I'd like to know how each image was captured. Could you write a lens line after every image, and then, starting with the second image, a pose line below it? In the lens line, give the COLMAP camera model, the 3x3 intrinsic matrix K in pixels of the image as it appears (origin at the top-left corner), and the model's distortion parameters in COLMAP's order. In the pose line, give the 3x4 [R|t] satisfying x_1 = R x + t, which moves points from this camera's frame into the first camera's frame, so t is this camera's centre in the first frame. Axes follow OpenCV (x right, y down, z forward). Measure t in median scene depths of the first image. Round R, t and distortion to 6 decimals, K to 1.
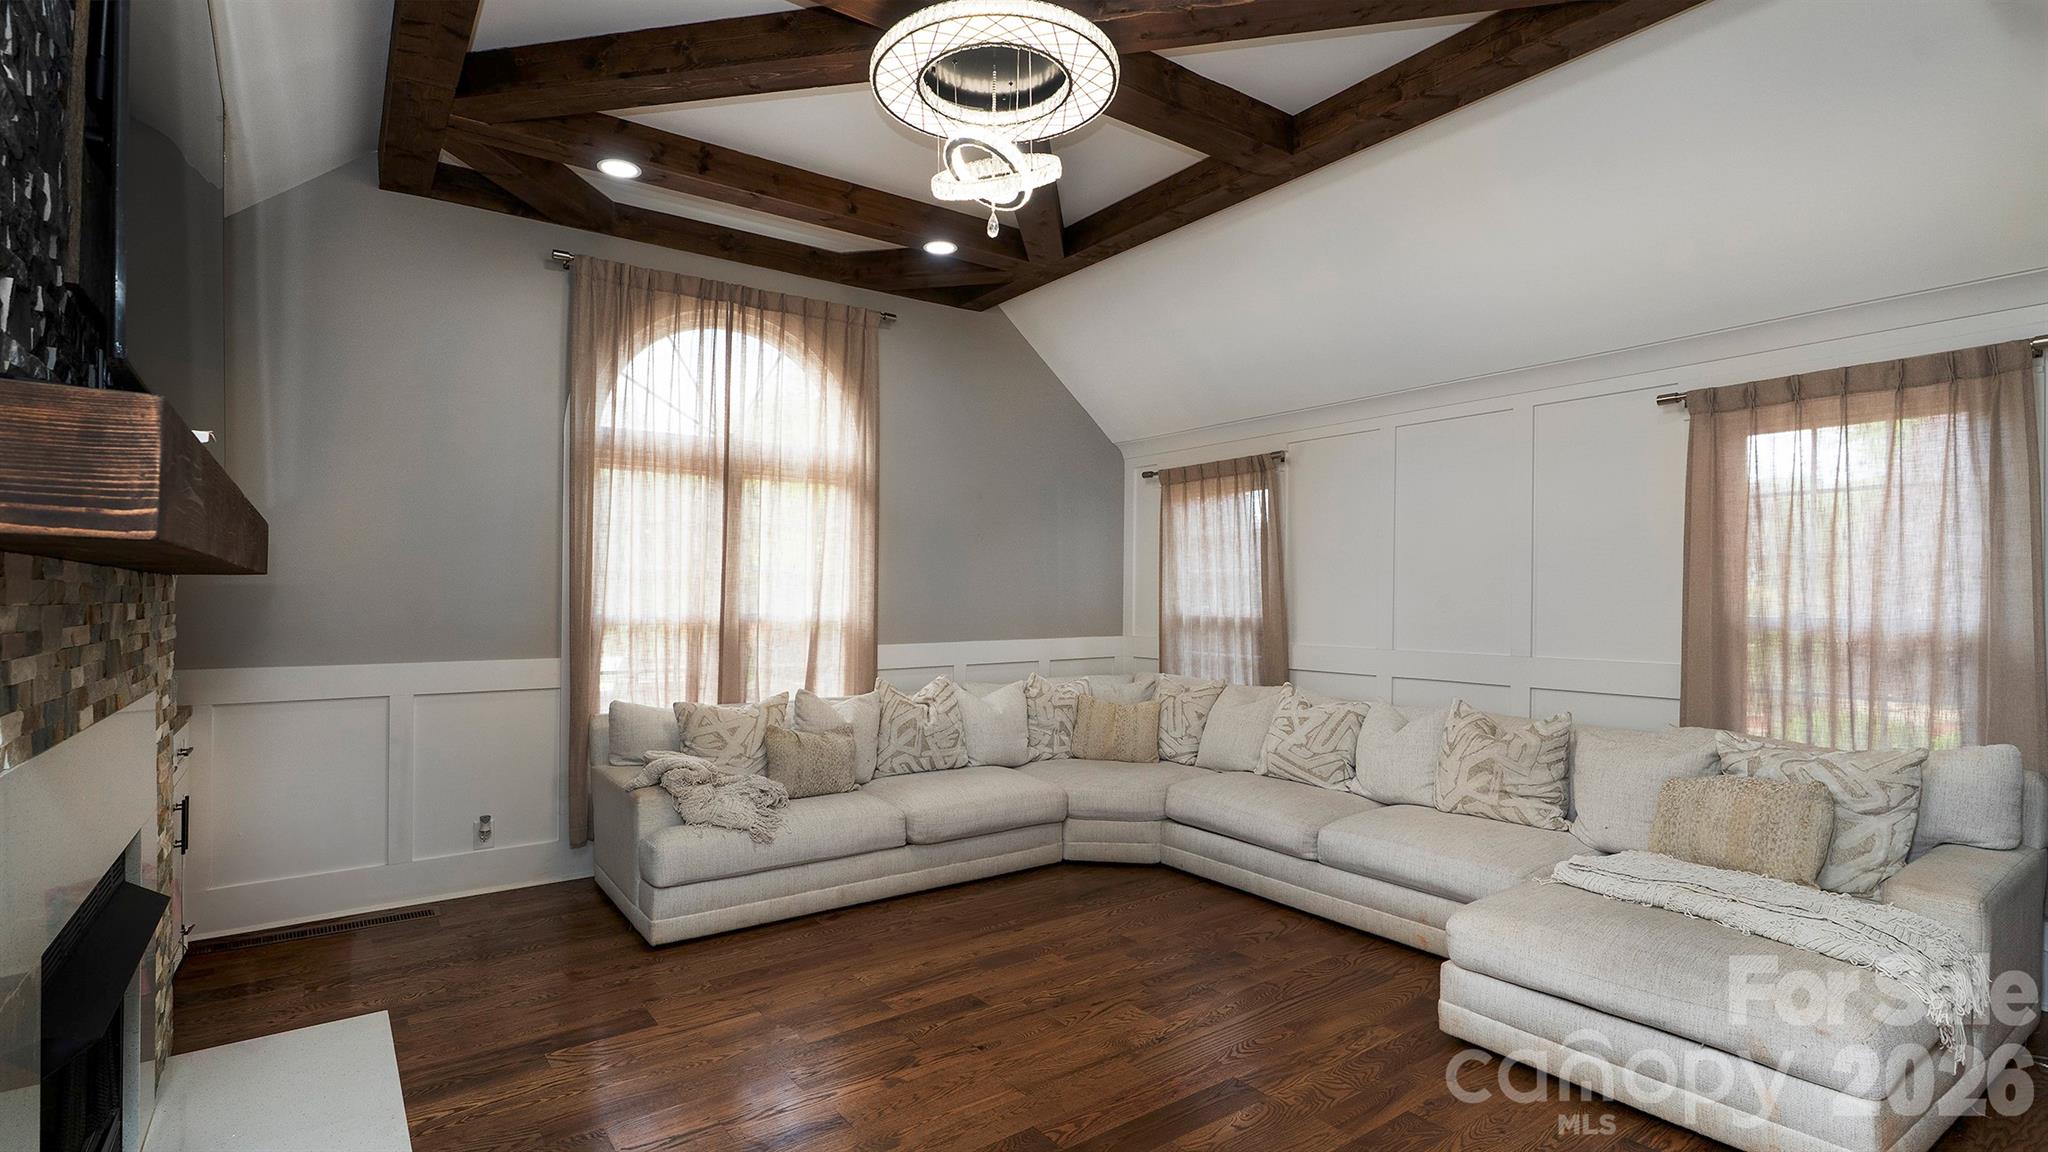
lens RADIAL K [[956.6, 0, 1025.9], [0, 956.6, 600.9], [0, 0, 1]] dist [0.000992, 0.000032]
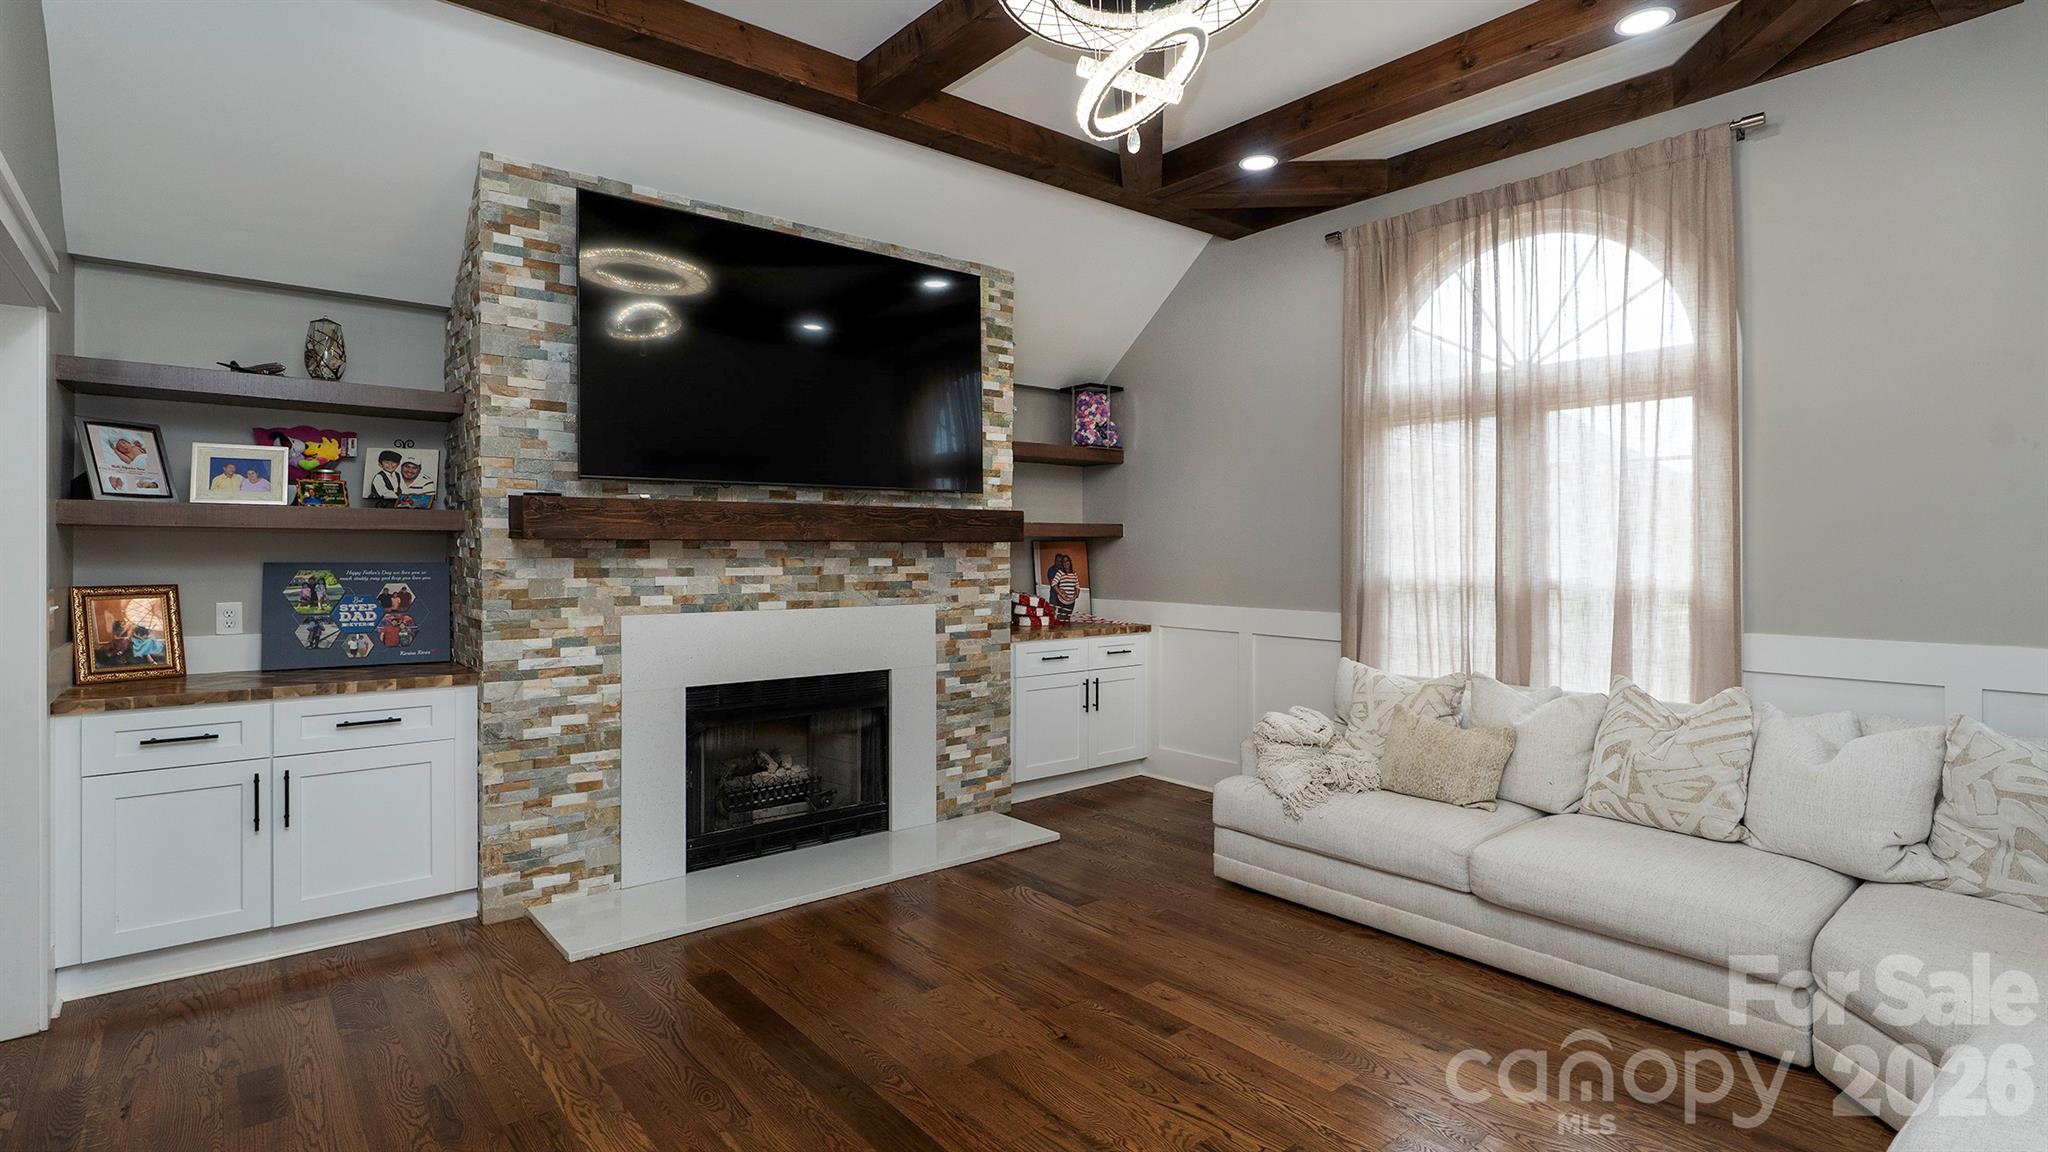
lens RADIAL K [[1018.1, 0, 1029.2], [0, 1018.1, 536.9], [0, 0, 1]] dist [-0.001893, -0.000518]
pose [[0.050013, -0.010212, -0.998696, 0.575836], [-0.004482, 0.999935, -0.010449, -0.010453], [0.998739, 0.004999, 0.049964, 0.547028]]
